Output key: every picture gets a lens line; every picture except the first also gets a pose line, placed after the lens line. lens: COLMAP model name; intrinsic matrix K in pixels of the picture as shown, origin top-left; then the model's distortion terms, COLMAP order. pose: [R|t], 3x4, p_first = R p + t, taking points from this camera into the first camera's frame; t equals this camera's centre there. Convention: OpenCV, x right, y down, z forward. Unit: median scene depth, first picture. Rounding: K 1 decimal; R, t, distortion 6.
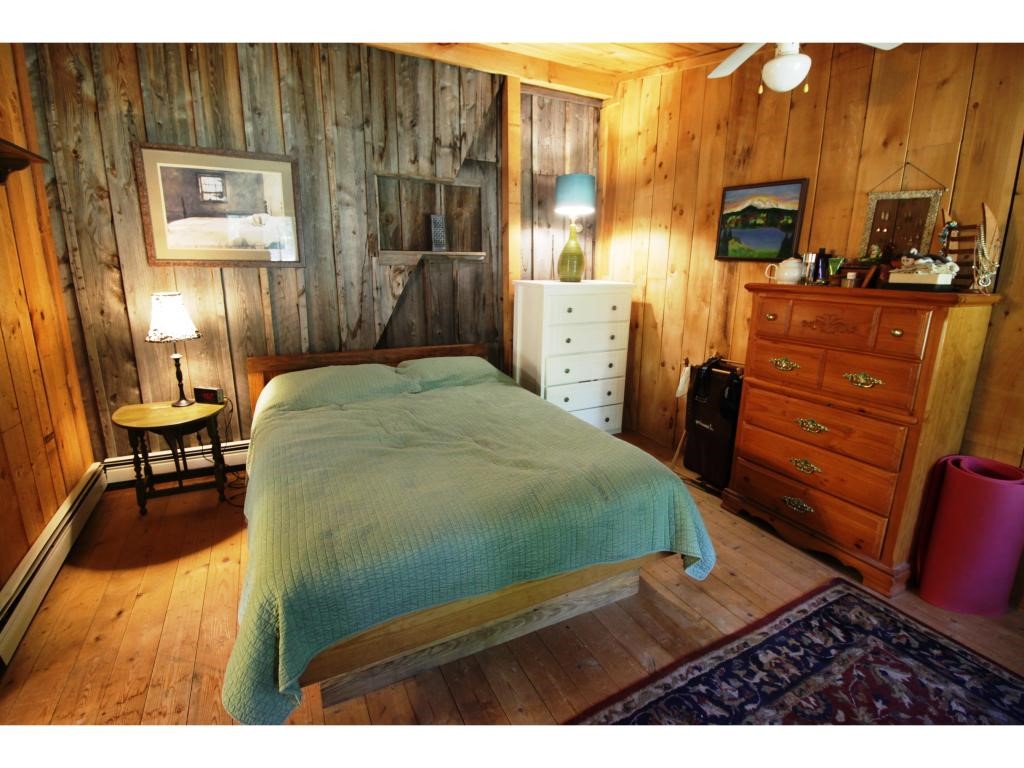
lens RADIAL K [[489.6, 0, 516.2], [0, 489.6, 366.9], [0, 0, 1]] dist [-0.001074, -0.012438]
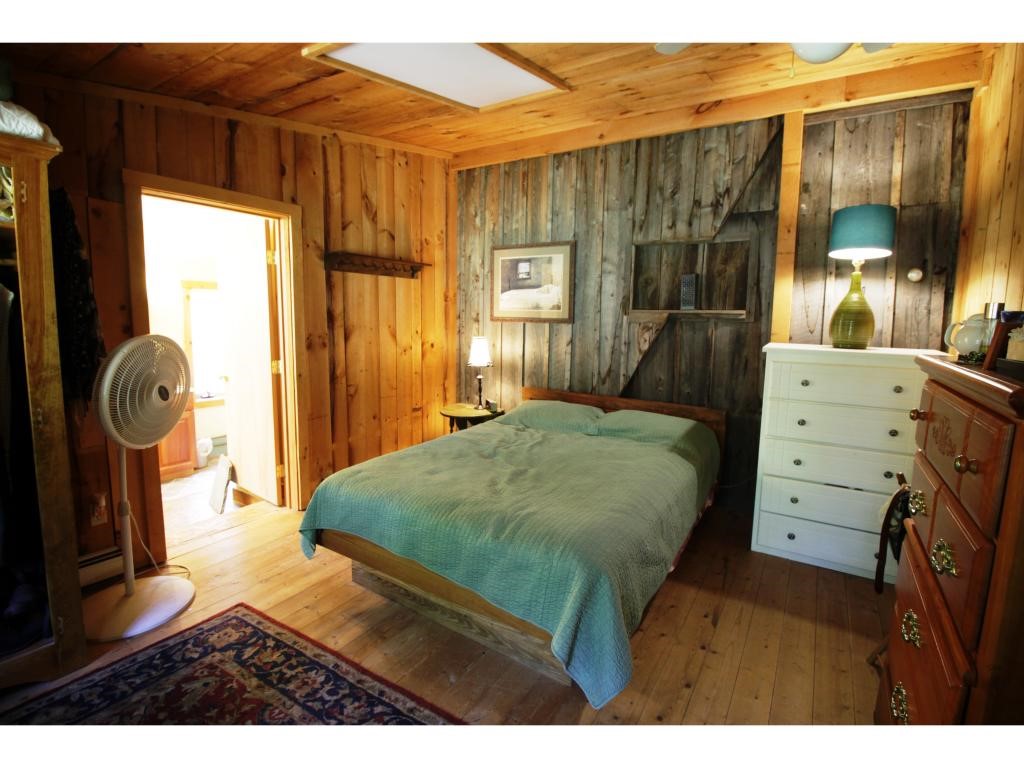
lens RADIAL K [[489.6, 0, 506.7], [0, 489.6, 363.7], [0, 0, 1]] dist [-0.001074, -0.012438]
pose [[0.484570, 0.081333, -0.870963, 0.625674], [-0.196005, 0.980447, -0.017493, -0.046614], [0.852510, 0.179190, 0.491037, 0.255391]]
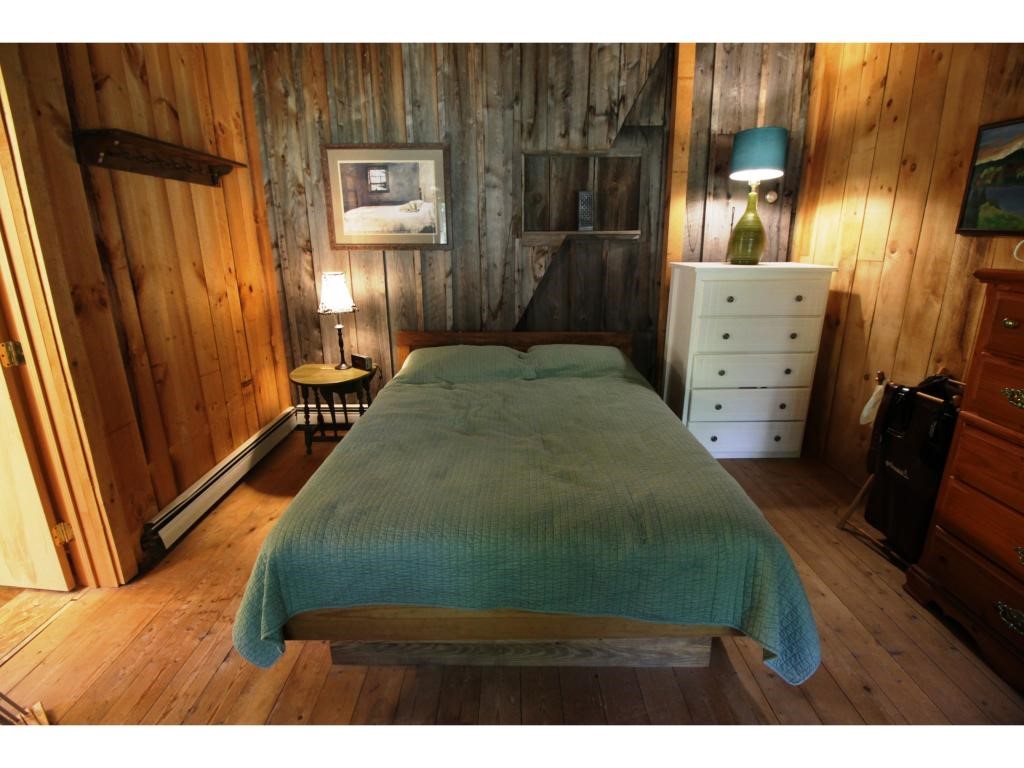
lens RADIAL K [[489.6, 0, 509.6], [0, 489.6, 368.4], [0, 0, 1]] dist [-0.001074, -0.012438]
pose [[0.886019, 0.099870, -0.452766, 0.188298], [-0.081823, 0.994879, 0.059330, -0.022083], [0.456373, -0.015521, 0.889653, 0.117036]]
